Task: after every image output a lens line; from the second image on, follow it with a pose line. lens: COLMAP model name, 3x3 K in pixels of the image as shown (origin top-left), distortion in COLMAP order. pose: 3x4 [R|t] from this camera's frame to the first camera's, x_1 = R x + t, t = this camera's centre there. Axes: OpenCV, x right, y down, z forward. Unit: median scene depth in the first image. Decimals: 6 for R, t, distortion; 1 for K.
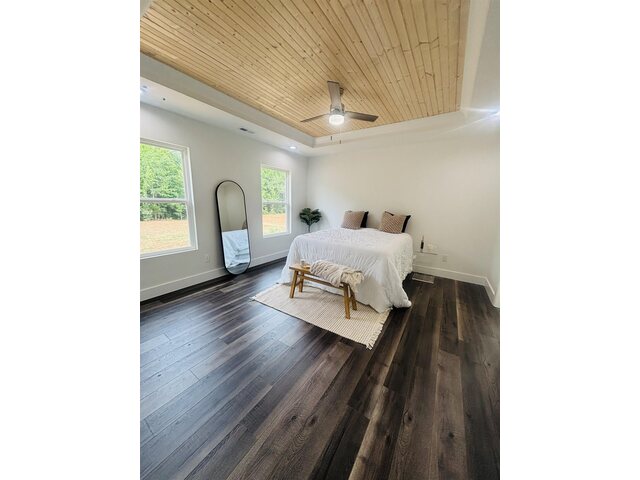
lens RADIAL K [[192.7, 0, 320.4], [0, 192.7, 240.9], [0, 0, 1]] dist [-0.001832, -0.000263]
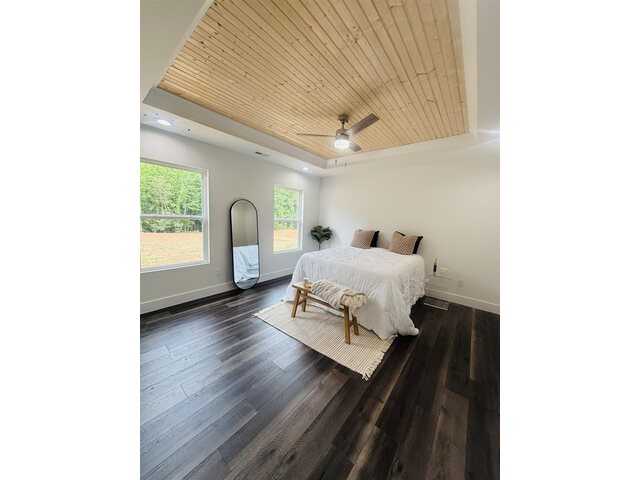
lens RADIAL K [[192.7, 0, 320.7], [0, 192.7, 240.5], [0, 0, 1]] dist [-0.001832, -0.000263]
pose [[0.995293, 0.028825, -0.092521, 0.080388], [-0.036447, 0.995983, -0.081784, -0.021064], [0.089792, 0.084771, 0.992346, -0.000266]]
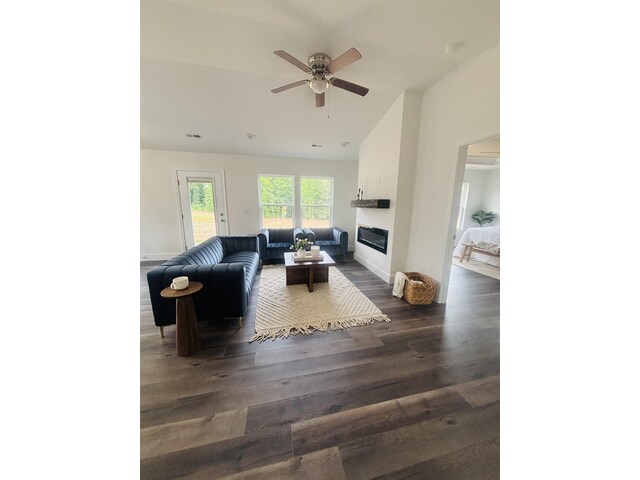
lens RADIAL K [[192.7, 0, 320.6], [0, 192.7, 238.1], [0, 0, 1]] dist [-0.001832, -0.000263]
pose [[0.720955, 0.107506, -0.684592, 0.112220], [-0.133079, 0.990985, 0.015472, 0.257888], [0.680083, 0.079950, 0.728762, -1.234842]]
